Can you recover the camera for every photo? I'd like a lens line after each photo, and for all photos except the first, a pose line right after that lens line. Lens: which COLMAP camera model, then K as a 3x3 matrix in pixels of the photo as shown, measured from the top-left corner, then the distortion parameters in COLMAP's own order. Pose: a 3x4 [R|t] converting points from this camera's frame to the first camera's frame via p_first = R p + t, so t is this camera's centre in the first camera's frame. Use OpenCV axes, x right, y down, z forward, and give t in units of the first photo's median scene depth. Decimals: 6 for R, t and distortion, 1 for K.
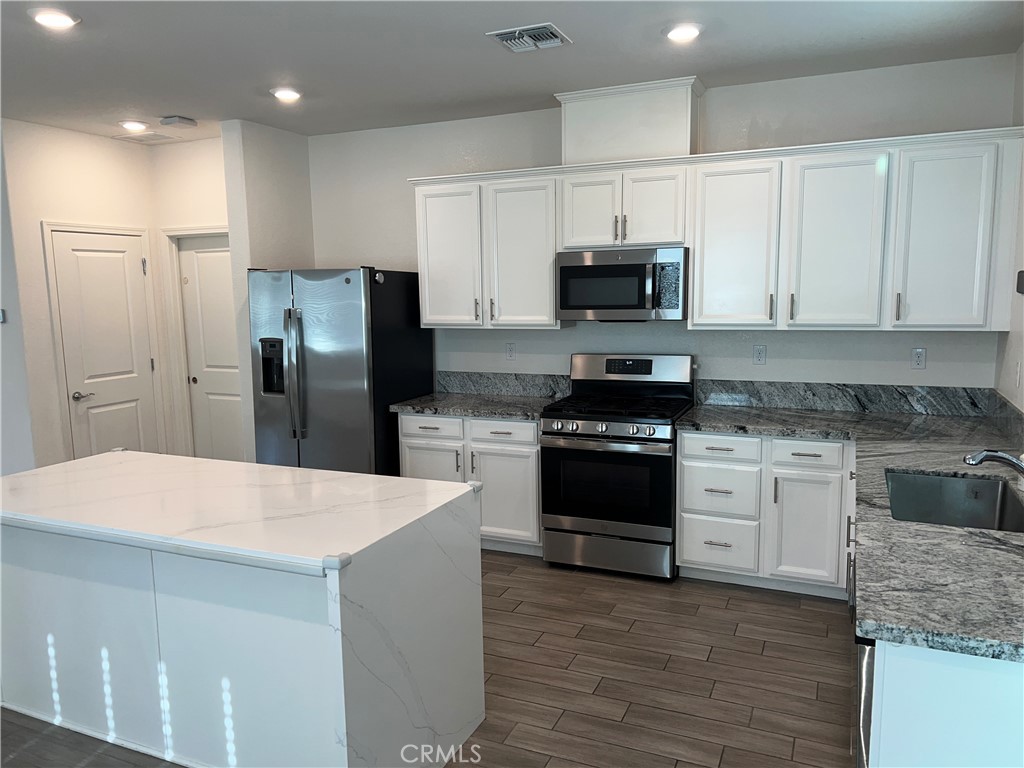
lens RADIAL K [[765.3, 0, 506.4], [0, 765.3, 391.4], [0, 0, 1]] dist [0.095484, -0.096173]
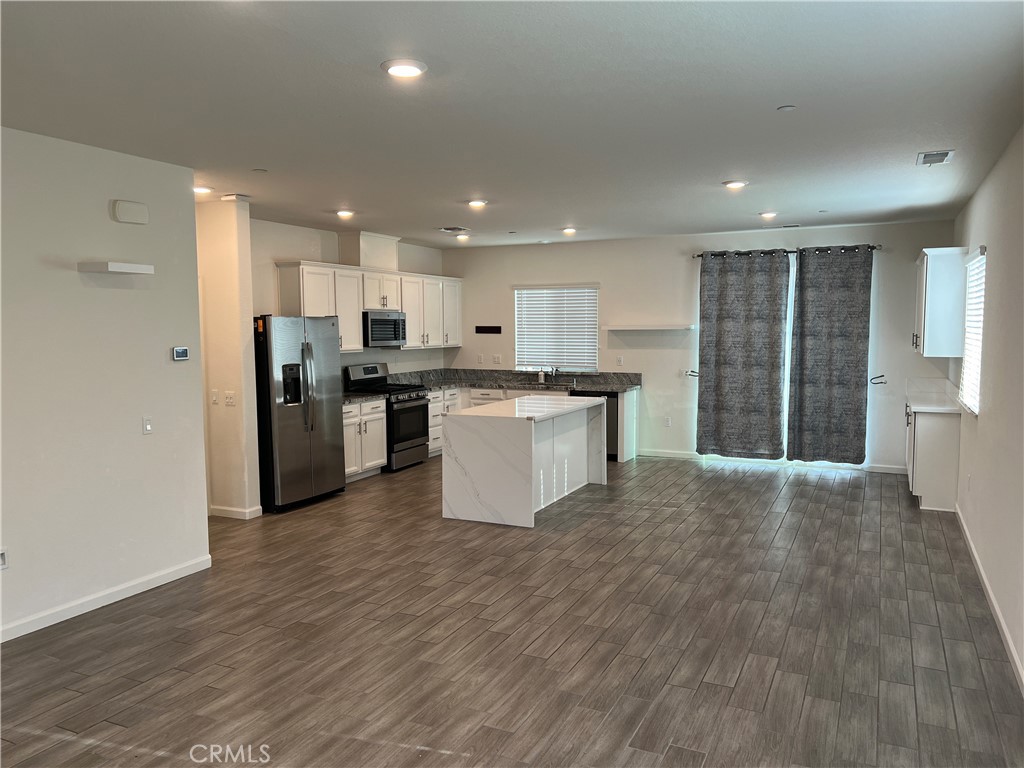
lens RADIAL K [[765.3, 0, 506.4], [0, 765.3, 391.4], [0, 0, 1]] dist [0.095484, -0.096173]
pose [[0.031606, -0.069487, 0.997082, -1.876417], [0.142400, 0.987717, 0.064321, -0.059559], [-0.989304, 0.139952, 0.041113, 0.618126]]
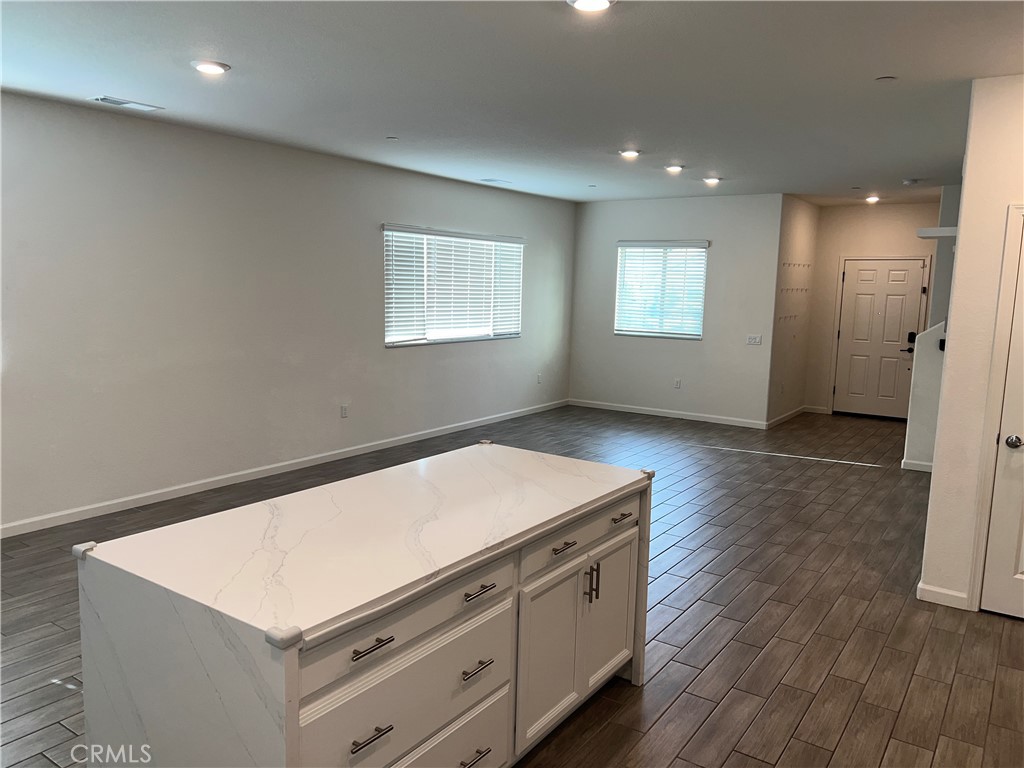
lens RADIAL K [[765.4, 0, 499.0], [0, 765.4, 386.5], [0, 0, 1]] dist [0.096343, -0.100689]
pose [[-0.194446, 0.144481, -0.970214, 0.296567], [-0.155600, 0.972026, 0.175936, -0.118216], [0.968493, 0.185176, -0.166526, 0.777681]]
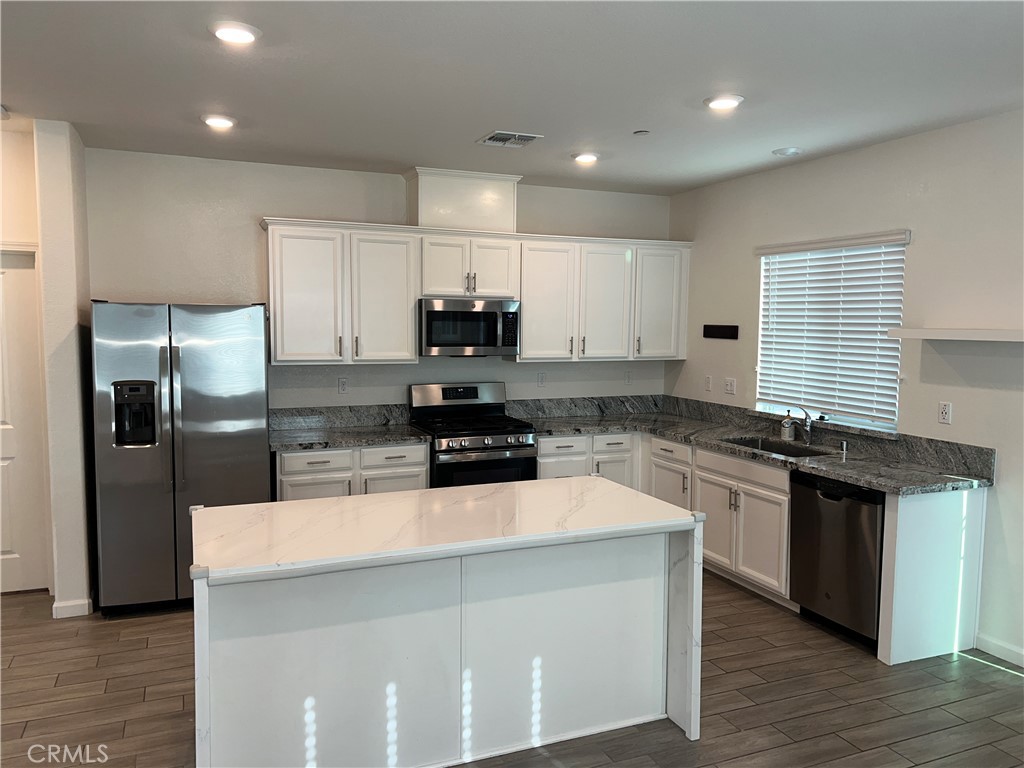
lens RADIAL K [[765.4, 0, 499.0], [0, 765.4, 386.5], [0, 0, 1]] dist [0.096343, -0.100689]
pose [[0.687130, -0.040066, 0.725429, -0.722536], [0.079730, 0.996606, -0.020477, -0.013621], [-0.722146, 0.071908, 0.687993, 0.118571]]
